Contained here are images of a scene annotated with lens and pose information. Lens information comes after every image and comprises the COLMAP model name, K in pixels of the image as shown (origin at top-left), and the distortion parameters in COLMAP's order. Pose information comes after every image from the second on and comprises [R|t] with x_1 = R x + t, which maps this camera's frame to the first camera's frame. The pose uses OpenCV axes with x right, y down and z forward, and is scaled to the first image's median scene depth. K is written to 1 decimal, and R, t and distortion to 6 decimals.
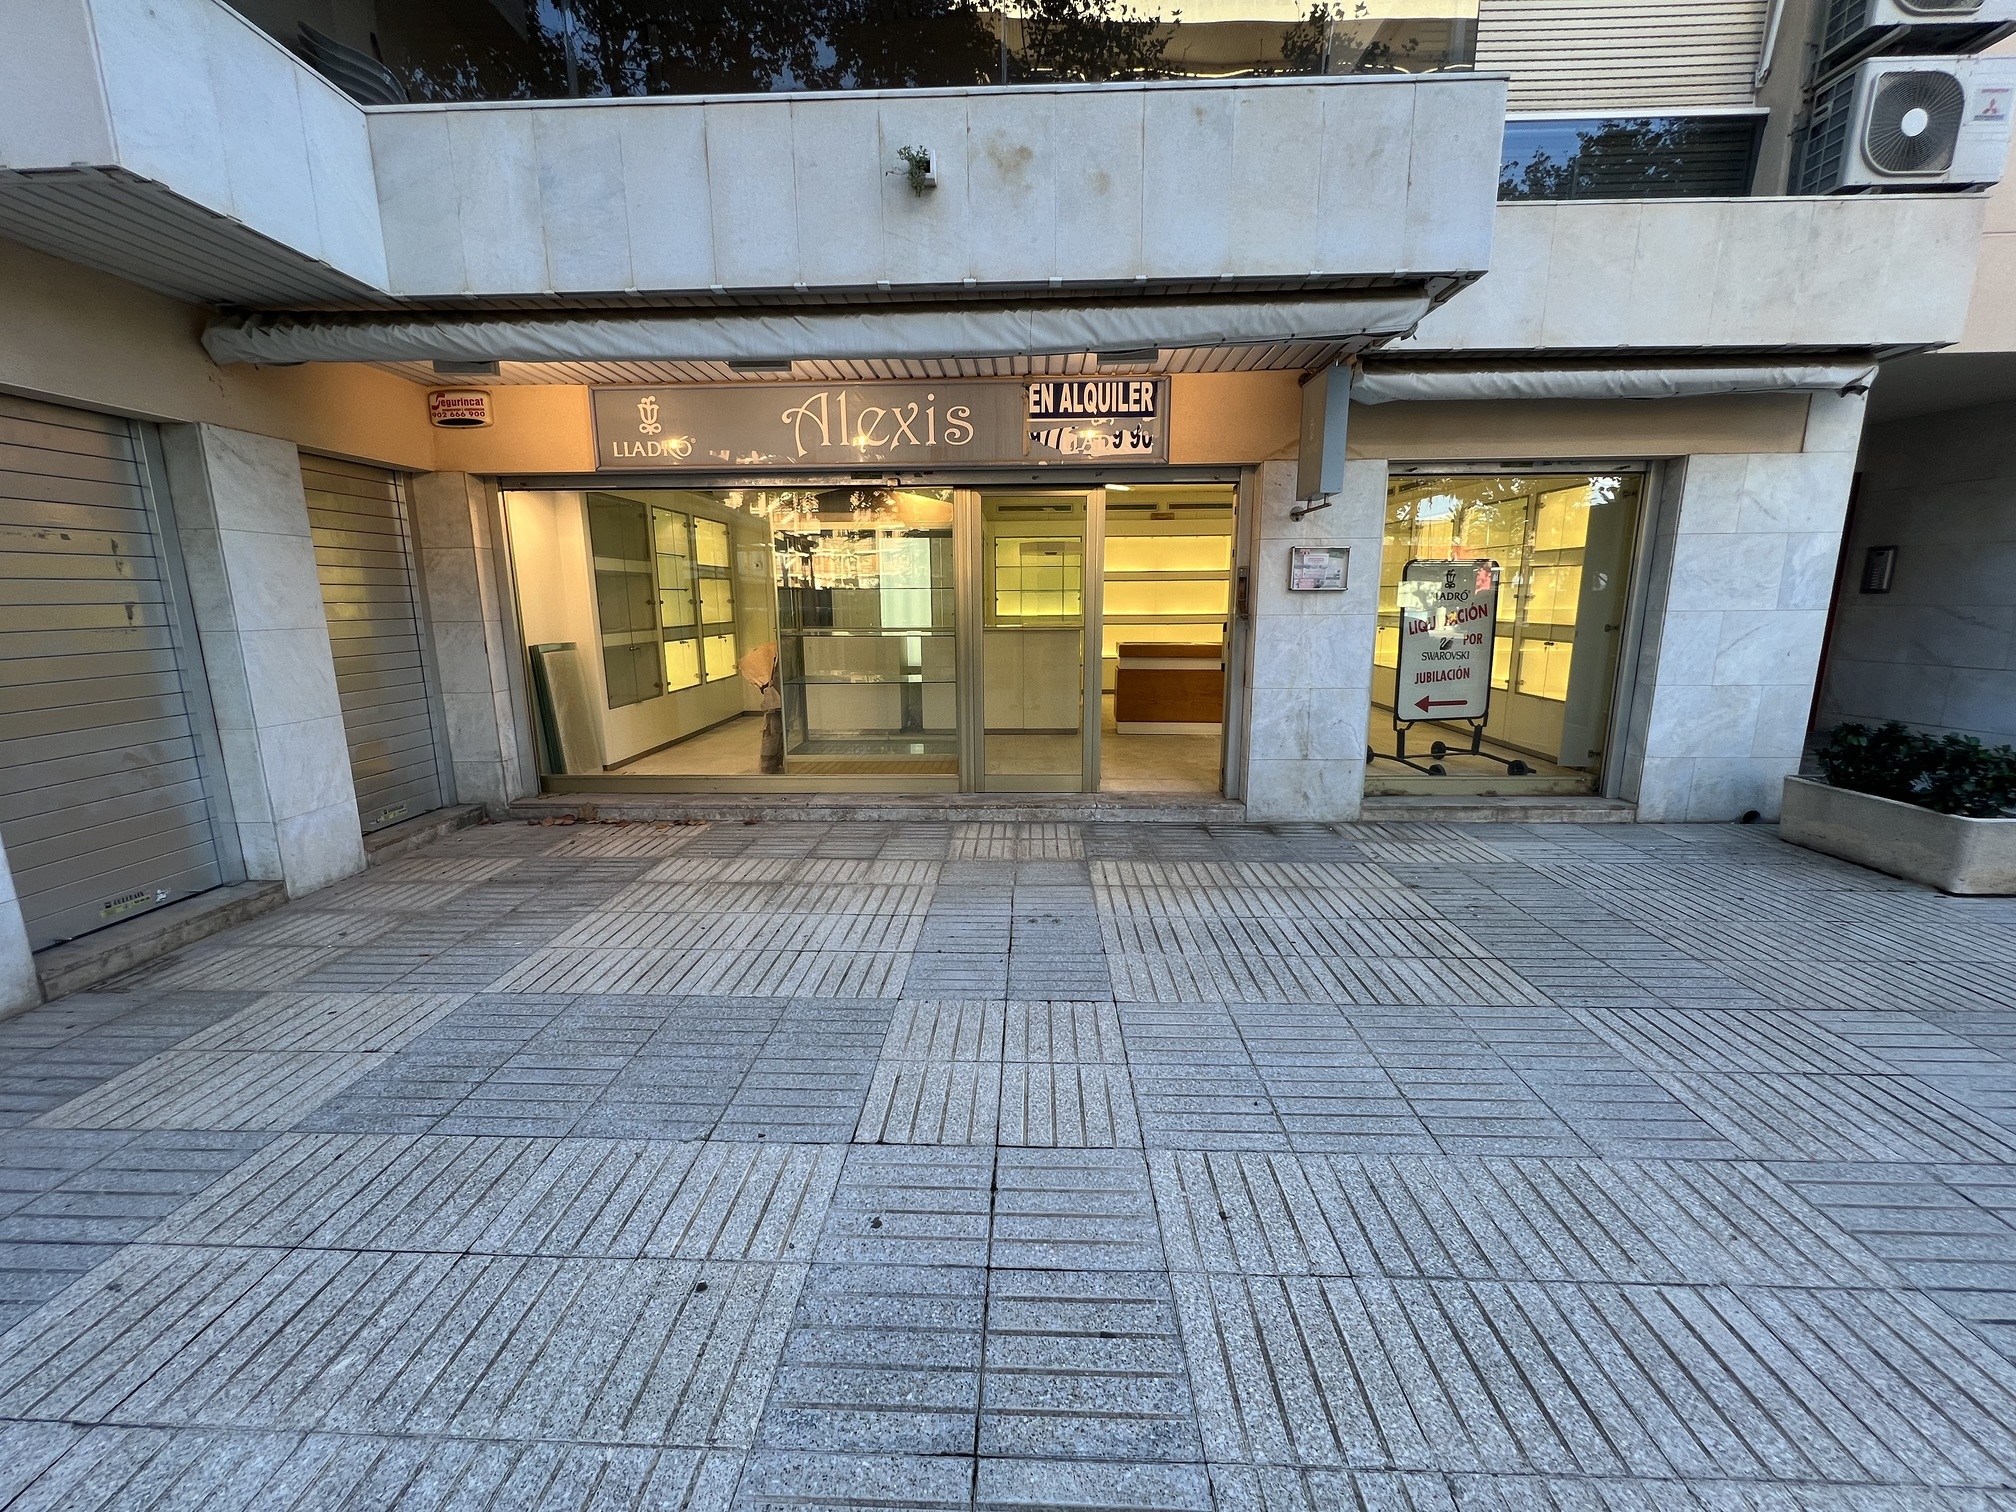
lens RADIAL K [[804.2, 0, 1004.2], [0, 804.2, 753.4], [0, 0, 1]] dist [0.000678, -0.000464]
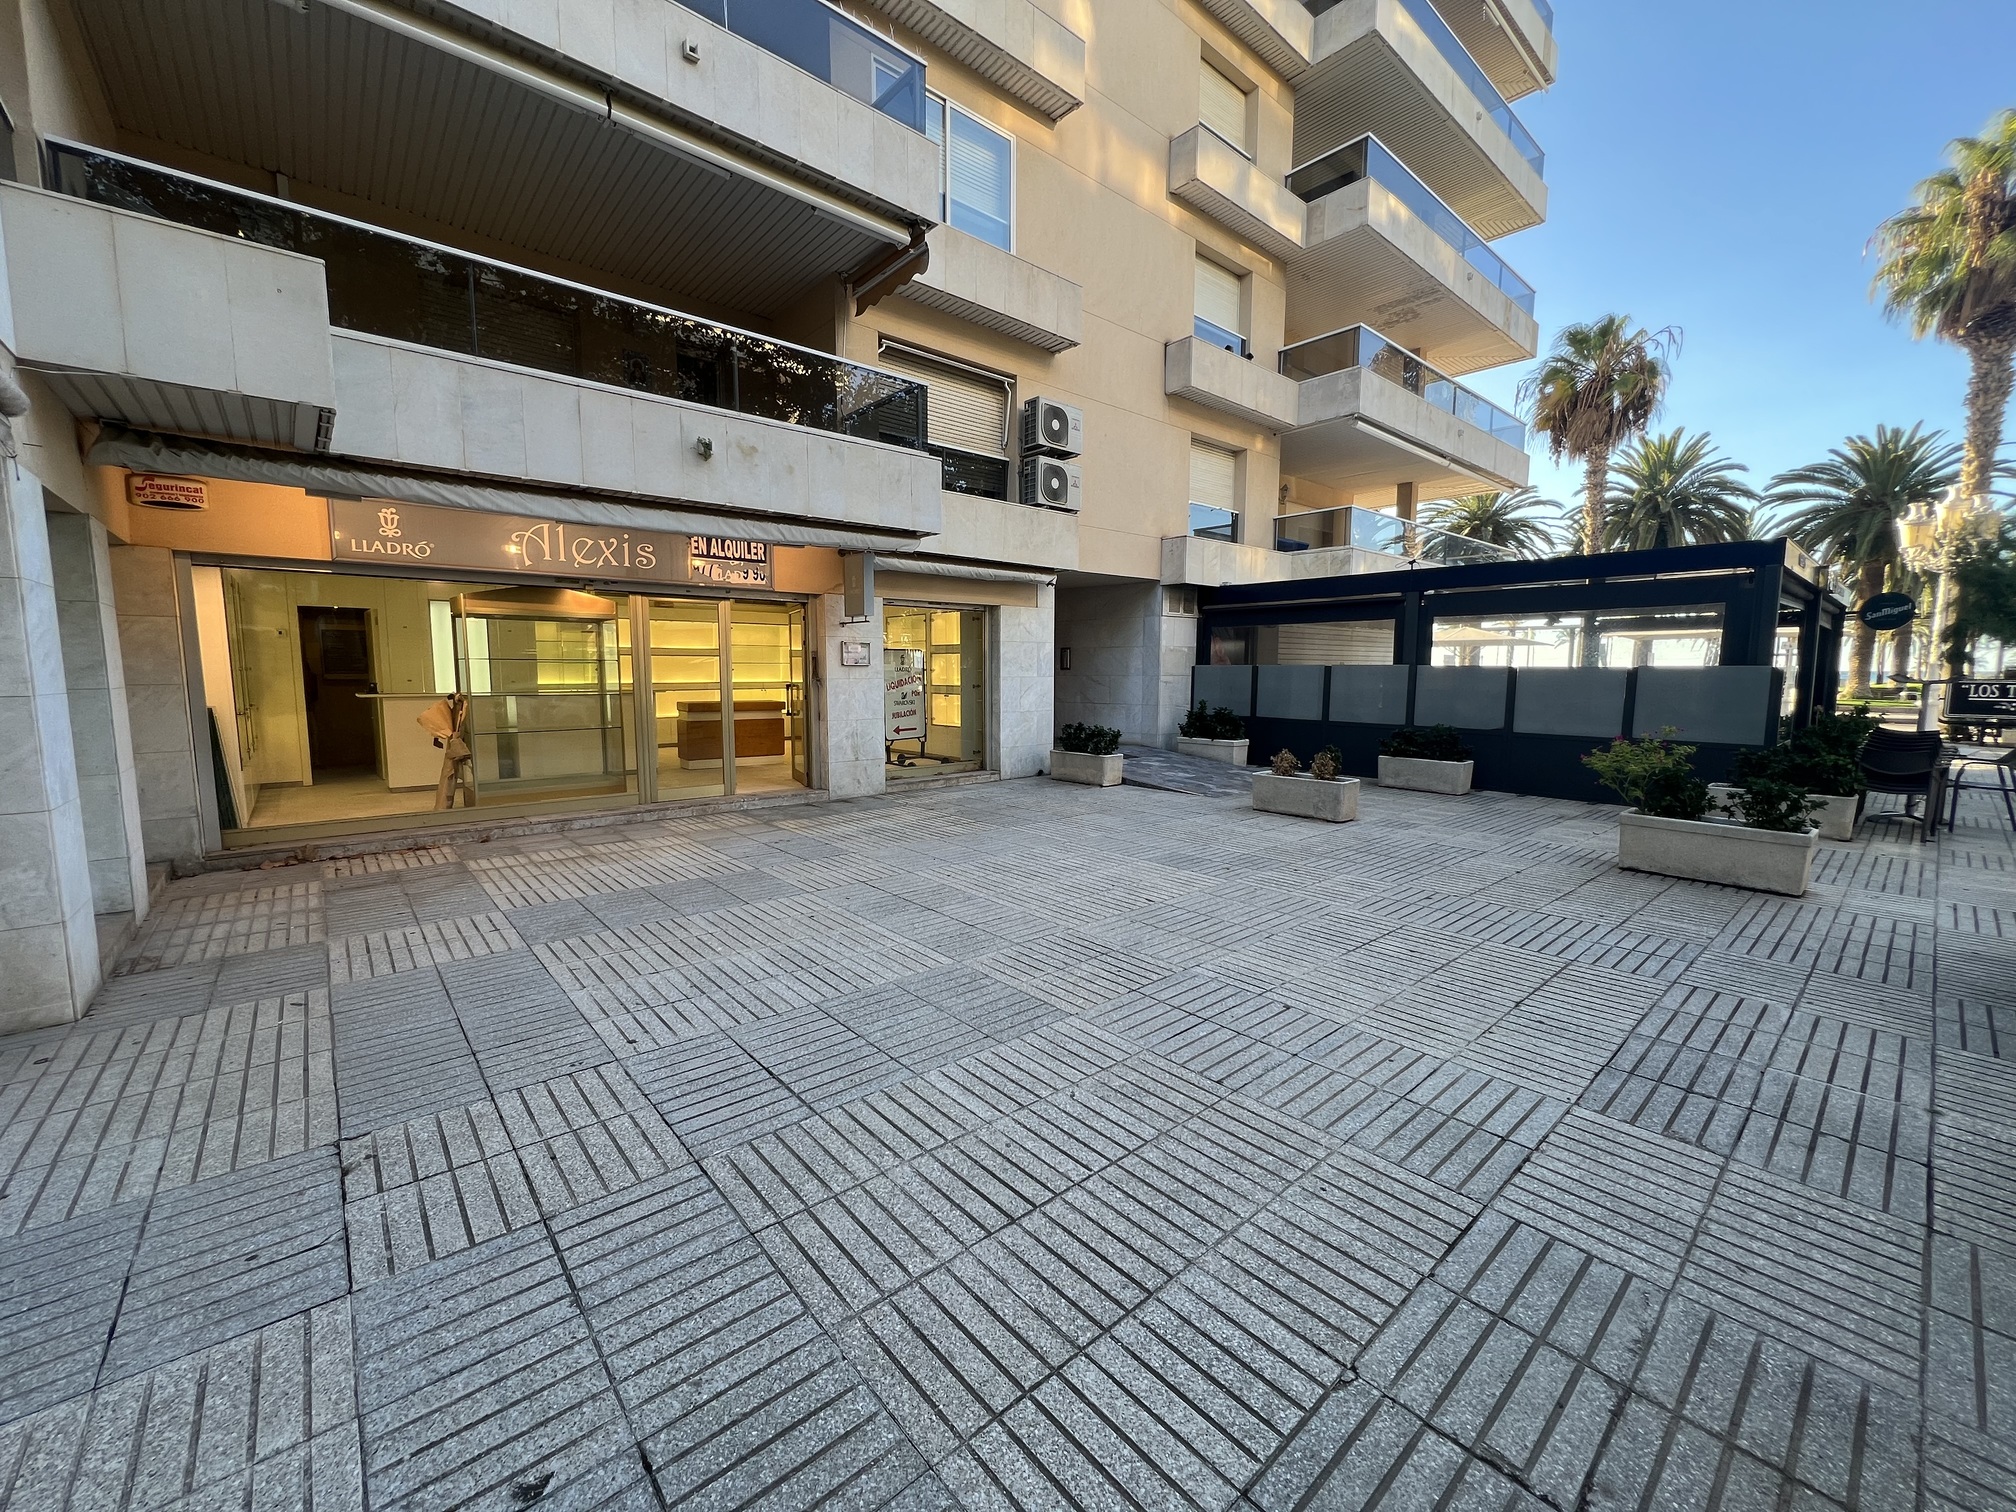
lens RADIAL K [[804.2, 0, 1008.9], [0, 804.2, 754.9], [0, 0, 1]] dist [0.000678, -0.000464]
pose [[0.730175, -0.063491, 0.680304, -0.613665], [0.123953, 0.991461, -0.040509, 0.114464], [-0.671923, 0.113904, 0.731810, -0.538727]]
